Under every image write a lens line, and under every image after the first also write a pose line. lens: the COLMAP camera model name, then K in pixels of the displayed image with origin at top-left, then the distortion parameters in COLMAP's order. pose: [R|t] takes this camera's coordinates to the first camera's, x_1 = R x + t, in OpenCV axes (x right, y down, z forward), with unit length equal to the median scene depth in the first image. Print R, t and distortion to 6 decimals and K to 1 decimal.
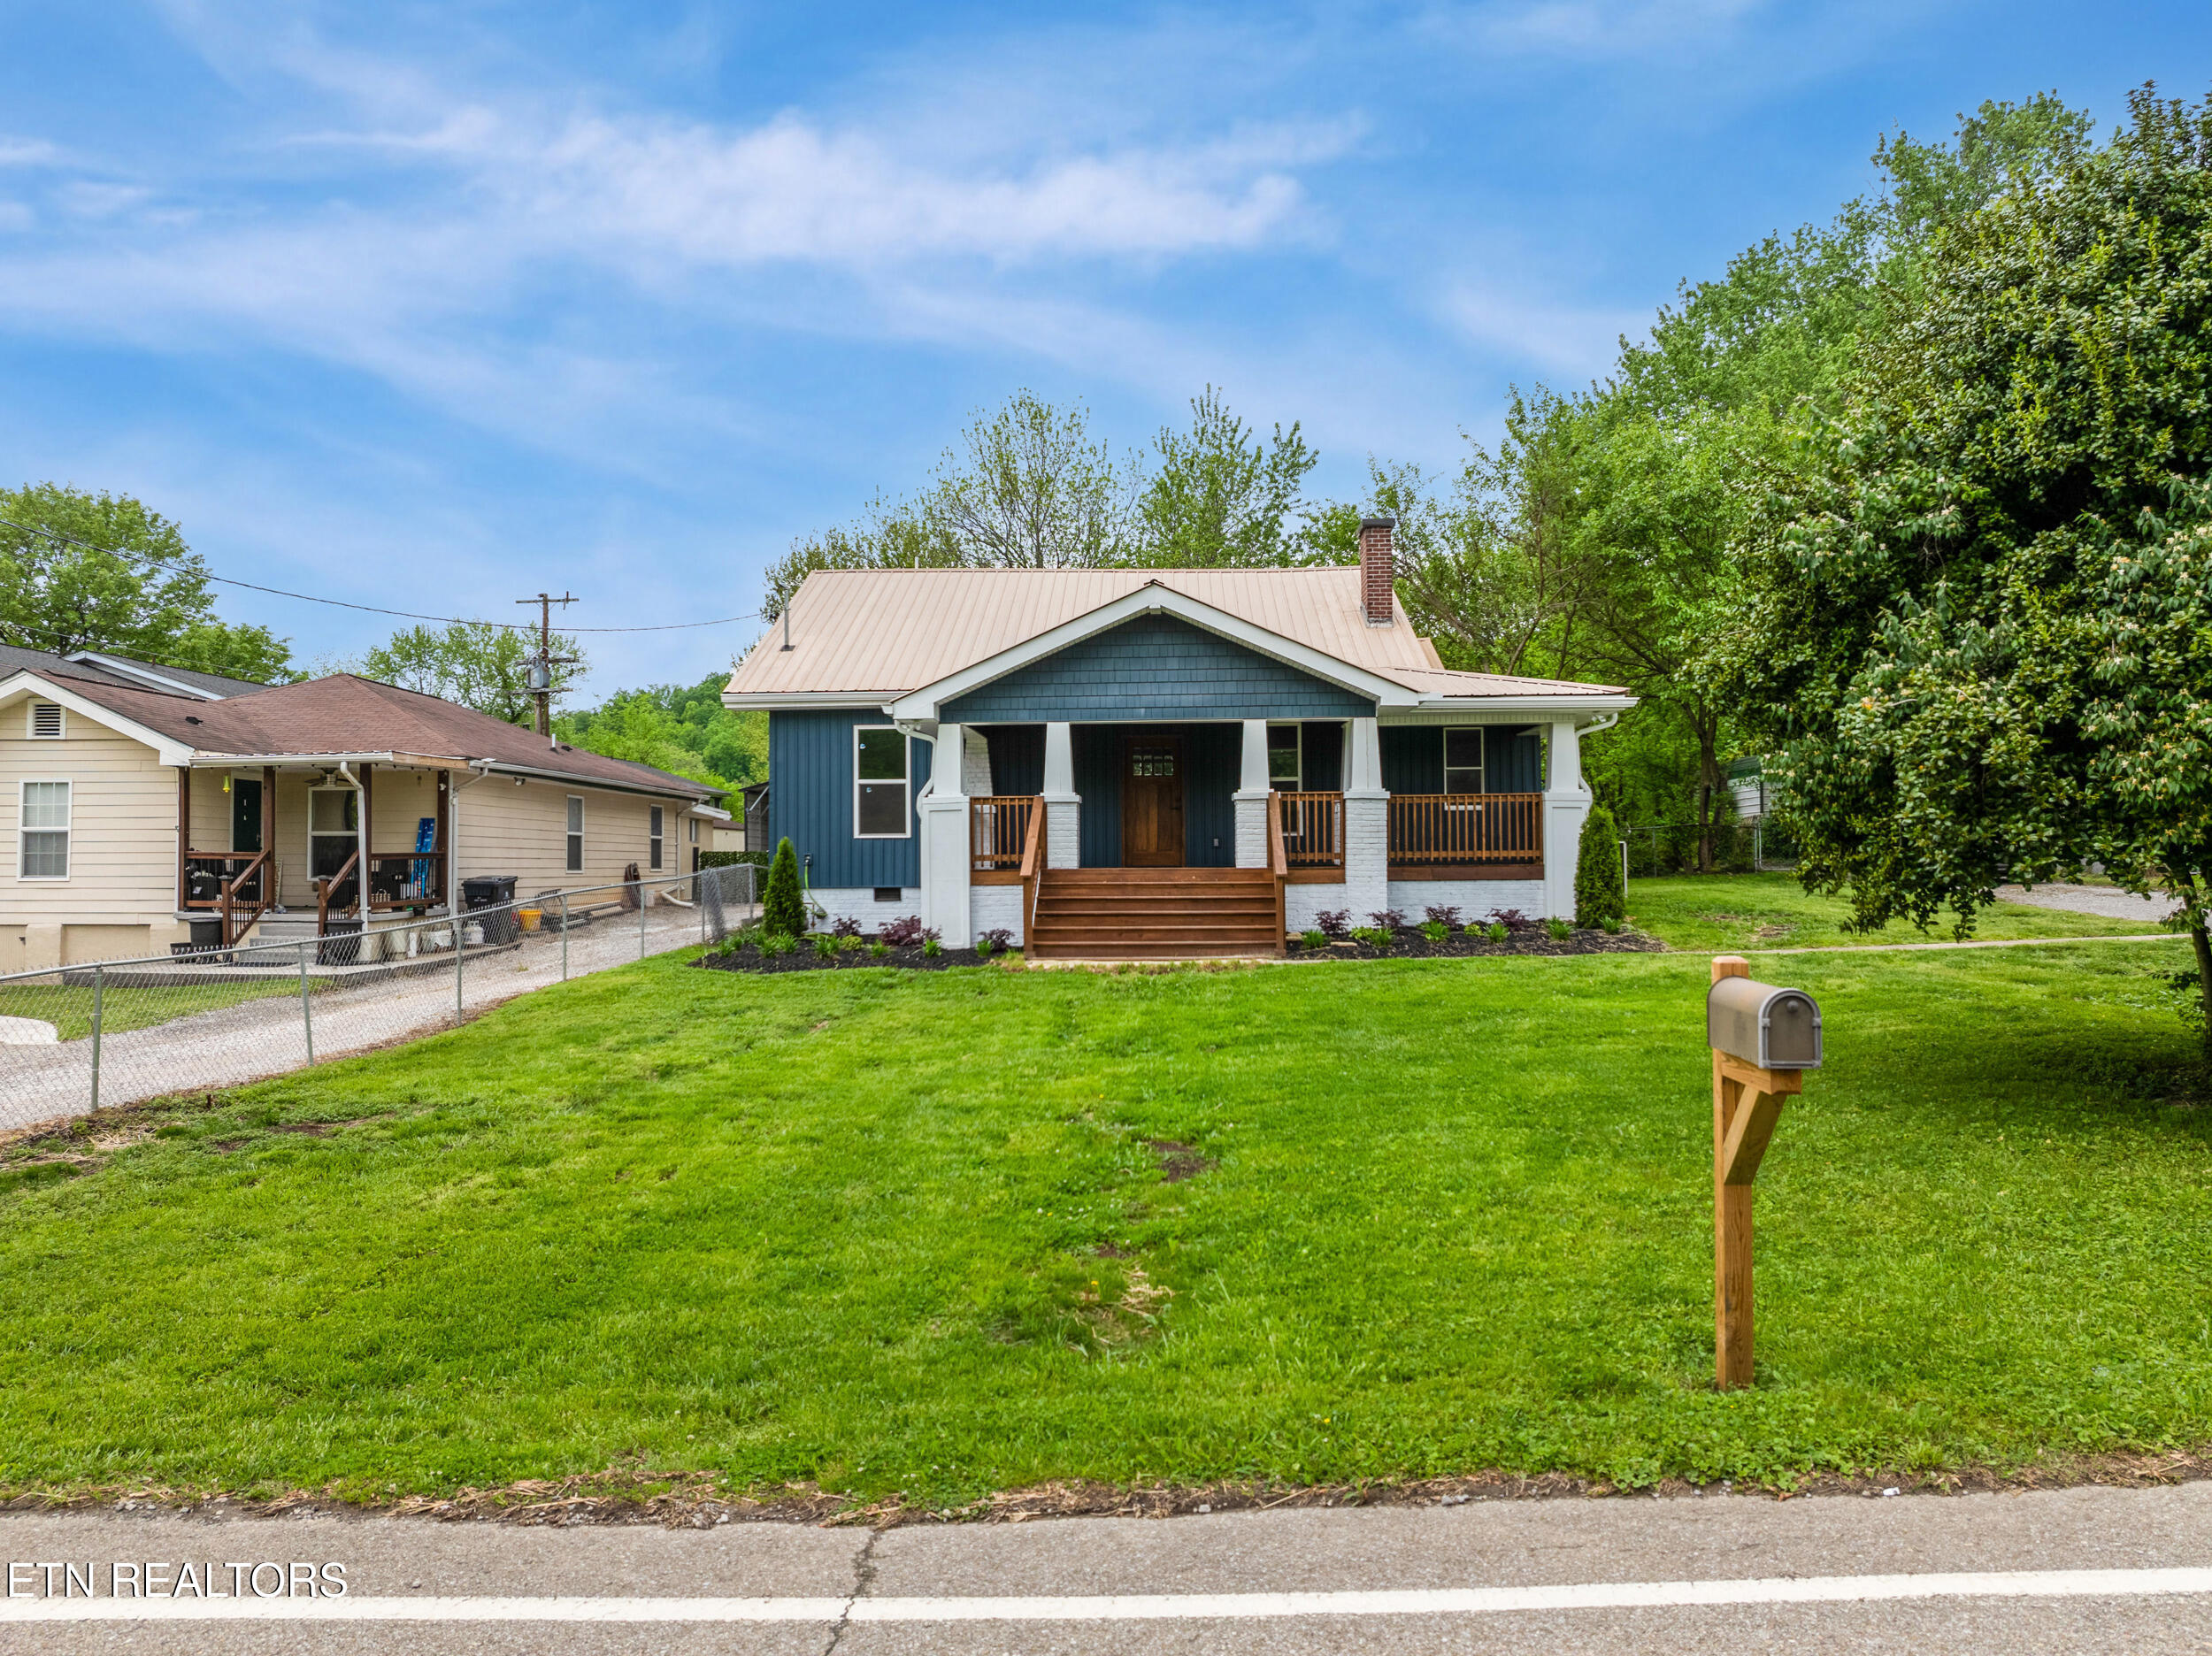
lens RADIAL K [[1544.7, 0, 1105.2], [0, 1544.7, 822.1], [0, 0, 1]] dist [-0.007510, -0.000574]
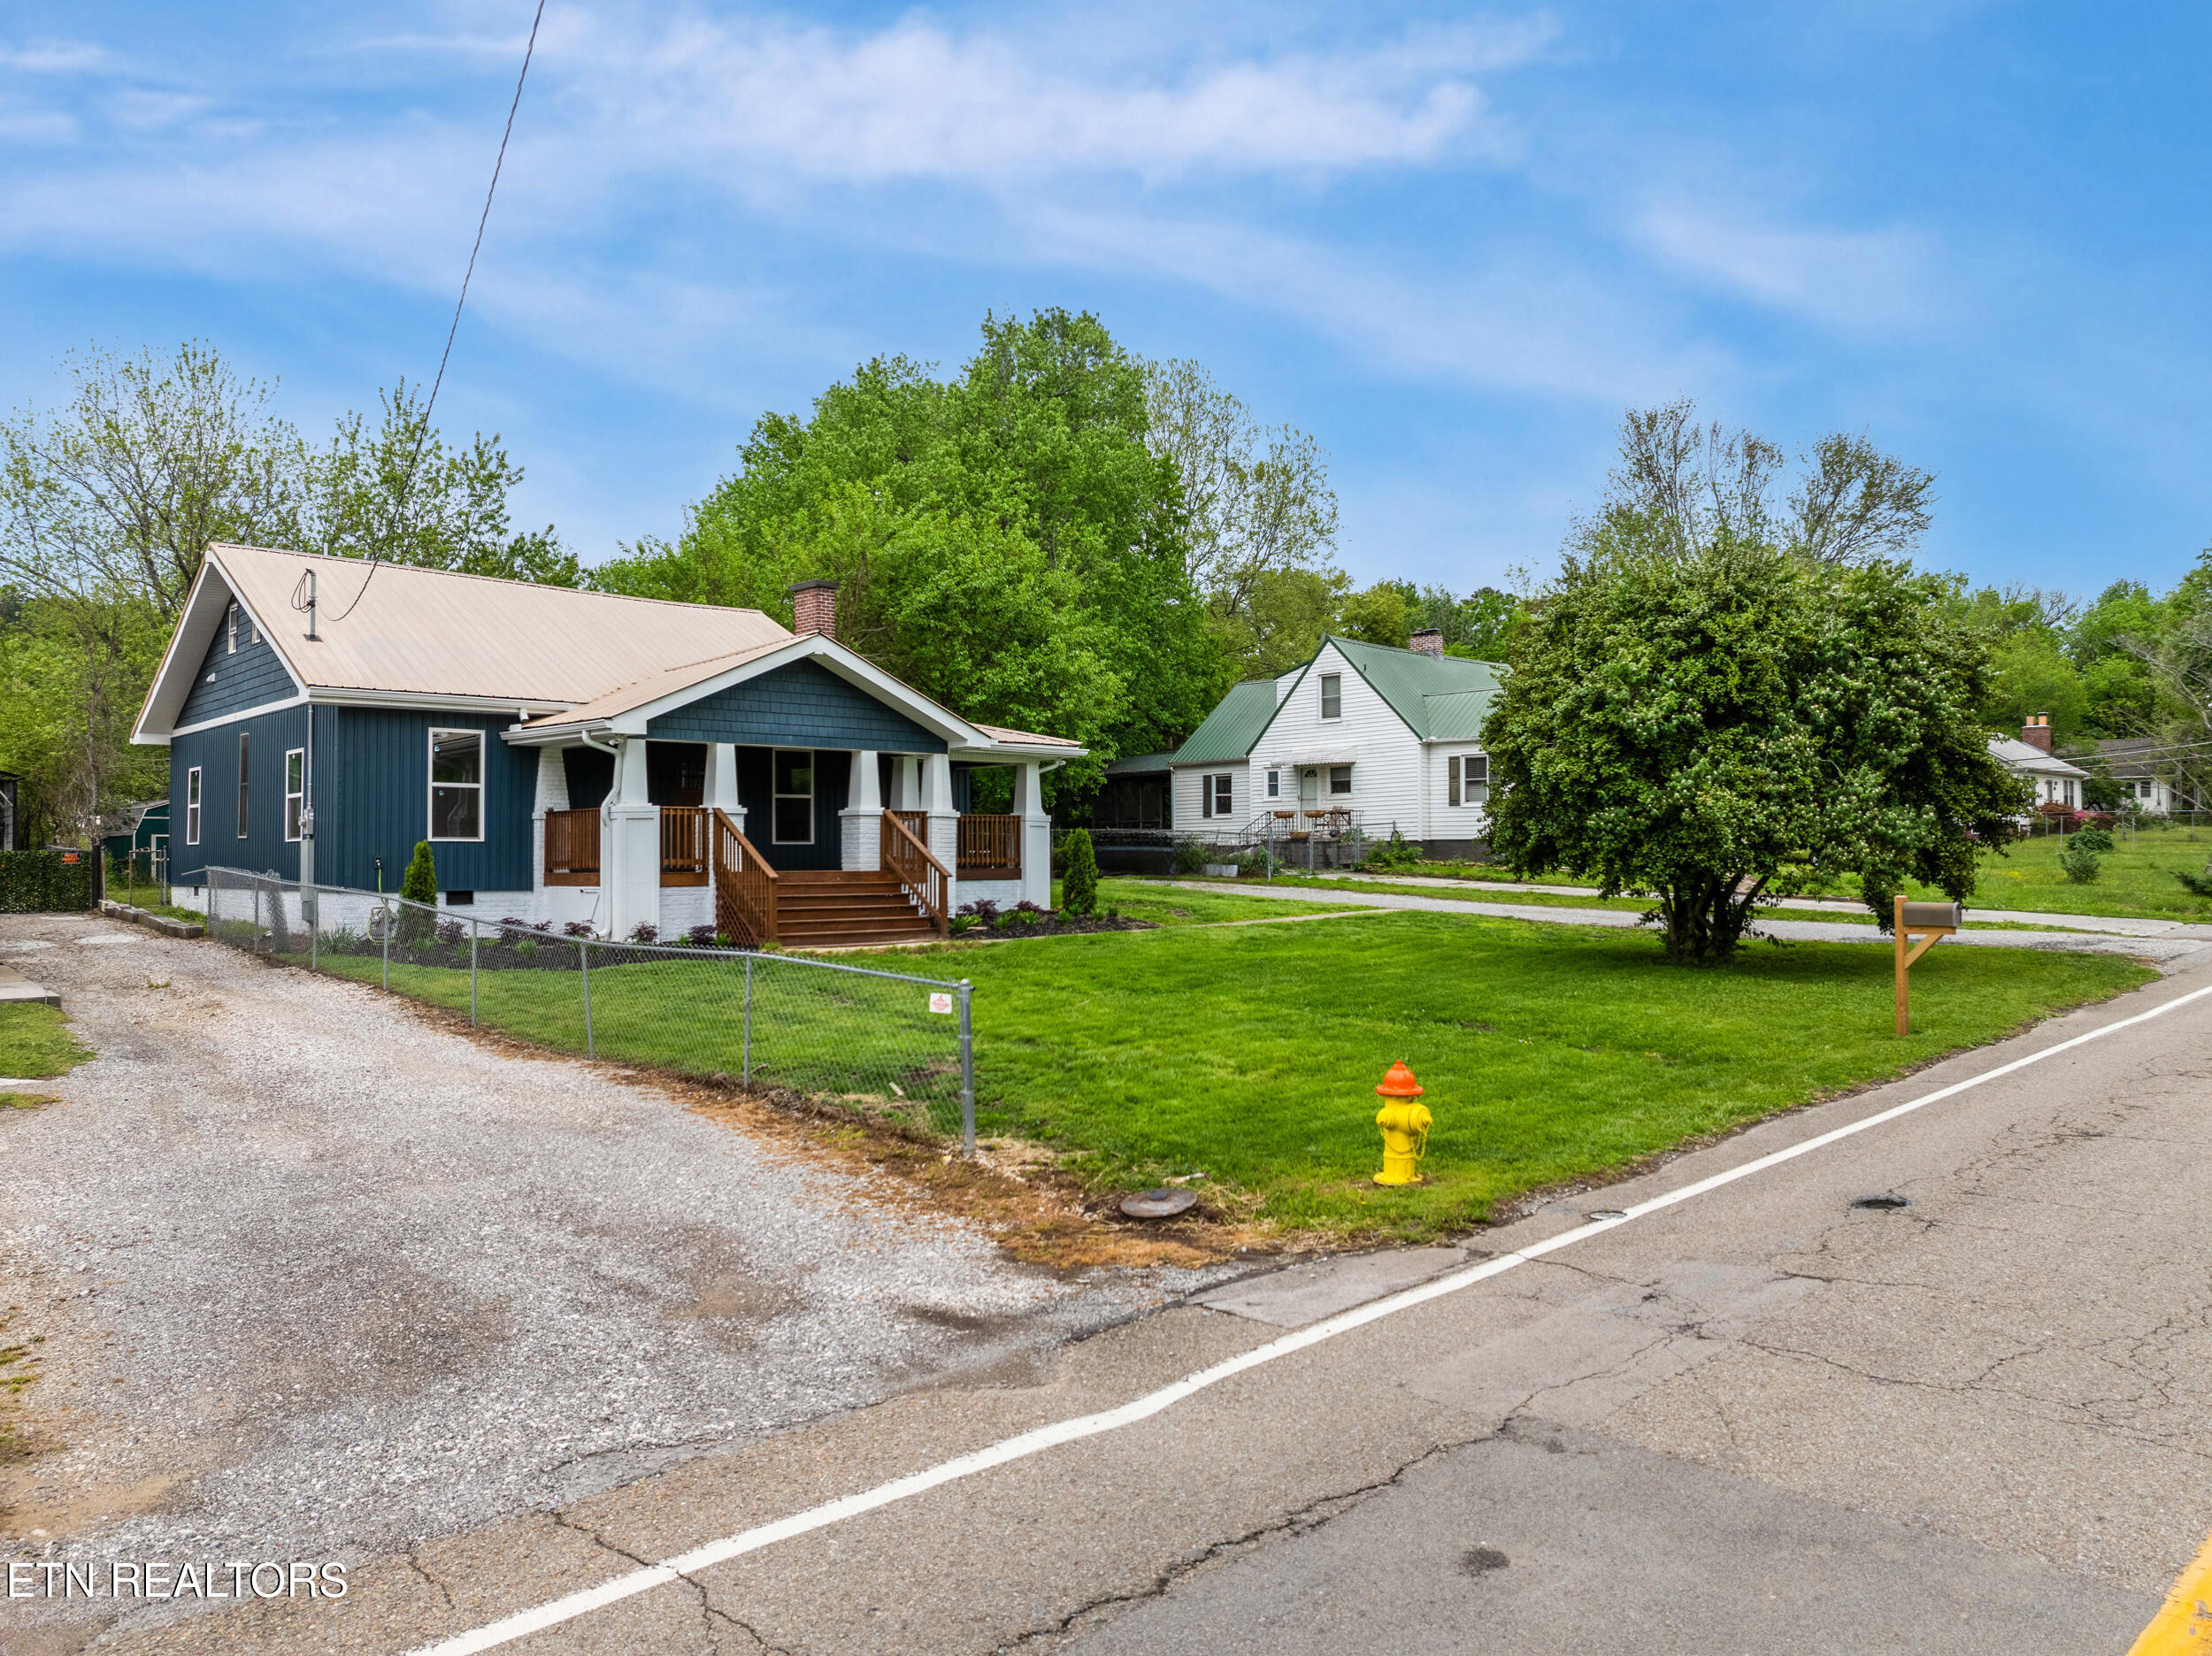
lens RADIAL K [[1546.4, 0, 1105.0], [0, 1546.4, 825.3], [0, 0, 1]] dist [0.012633, 0.001025]
pose [[0.706591, 0.021160, 0.707306, -0.631579], [-0.017753, 0.999768, -0.012174, 0.005008], [-0.707399, -0.003955, 0.706803, -0.010181]]
